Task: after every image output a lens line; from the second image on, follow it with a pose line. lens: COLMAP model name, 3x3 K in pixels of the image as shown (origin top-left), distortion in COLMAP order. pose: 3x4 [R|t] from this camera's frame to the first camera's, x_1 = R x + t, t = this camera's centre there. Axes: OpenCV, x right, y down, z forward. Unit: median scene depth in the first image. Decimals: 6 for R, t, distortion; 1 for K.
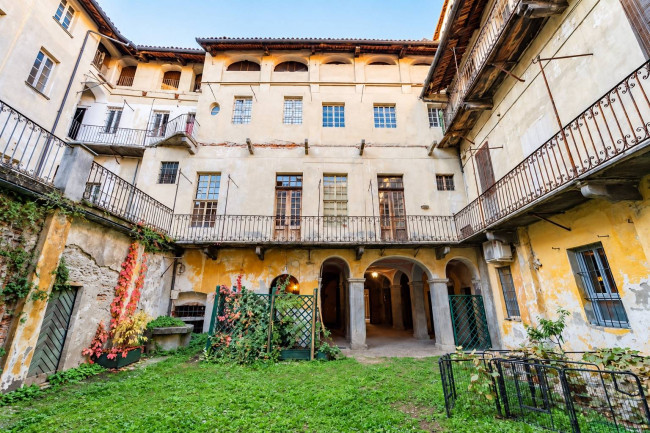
lens RADIAL K [[266.4, 0, 326.0], [0, 266.4, 223.7], [0, 0, 1]] dist [-0.000929, -0.000040]
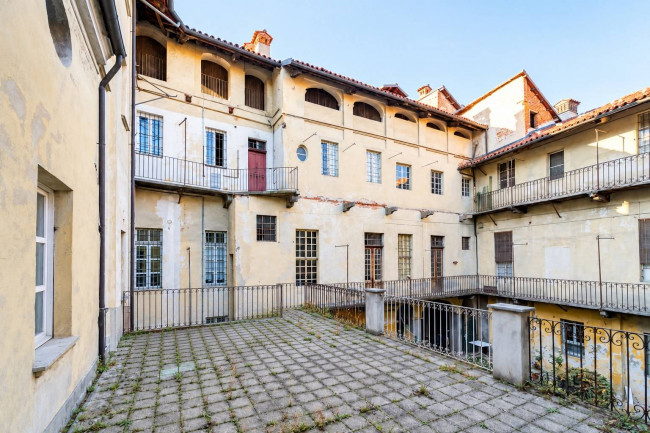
lens RADIAL K [[278.5, 0, 317.0], [0, 278.5, 255.5], [0, 0, 1]] dist [-0.014823, 0.000120]
pose [[0.889640, -0.018071, 0.456304, -0.903995], [-0.105865, 0.963835, 0.244572, -0.367800], [-0.444222, -0.265888, 0.855553, 0.093559]]
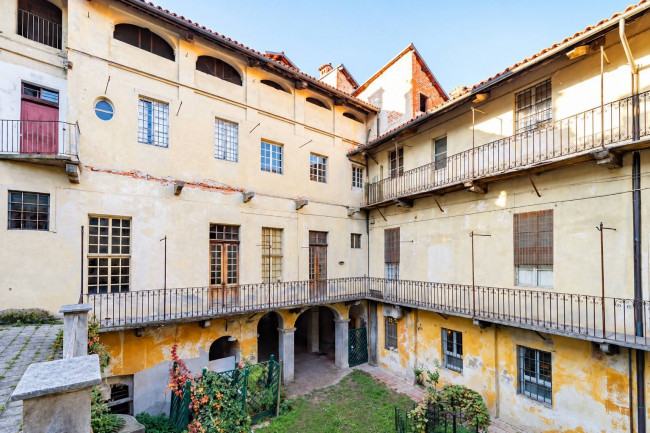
lens RADIAL K [[278.5, 0, 317.0], [0, 278.5, 255.5], [0, 0, 1]] dist [-0.014823, 0.000120]
pose [[0.804449, -0.011144, 0.593917, -0.450973], [-0.152919, 0.962242, 0.225180, -0.351885], [-0.574002, -0.271967, 0.772370, 0.104338]]
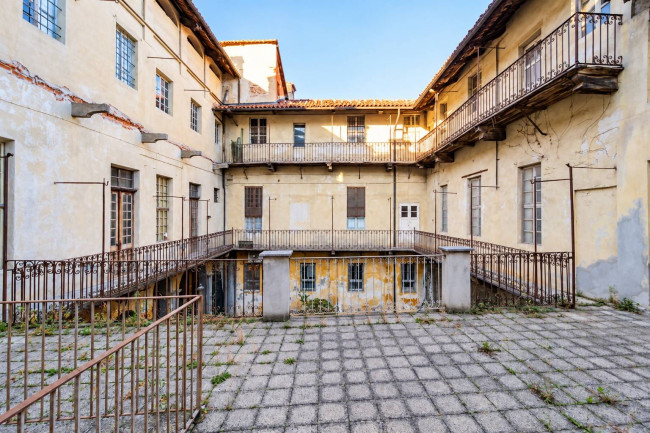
lens RADIAL K [[286.3, 0, 353.2], [0, 286.3, 214.1], [0, 0, 1]] dist [-0.000893, -0.000123]
pose [[-0.097407, -0.017027, 0.995099, -0.940613], [-0.279675, 0.960032, -0.010950, -0.237183], [-0.955141, -0.279371, -0.098276, 0.501959]]
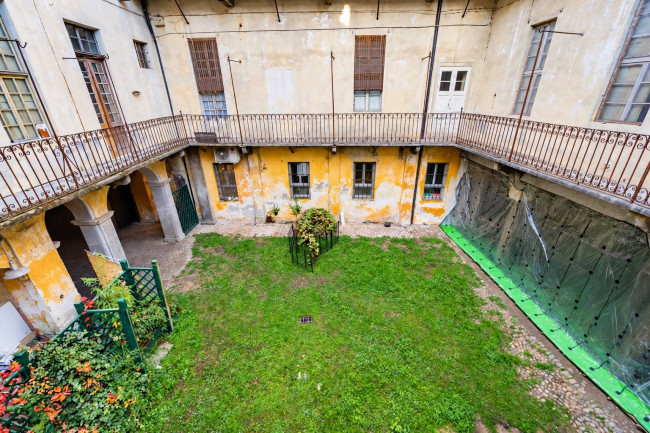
lens RADIAL K [[279.8, 0, 335.2], [0, 279.8, 226.0], [0, 0, 1]] dist [-0.000648, 0.000014]
pose [[-0.062356, -0.447553, 0.892081, -0.517968], [-0.270302, 0.867989, 0.416573, -0.213921], [-0.960754, -0.215156, -0.175099, 0.509659]]
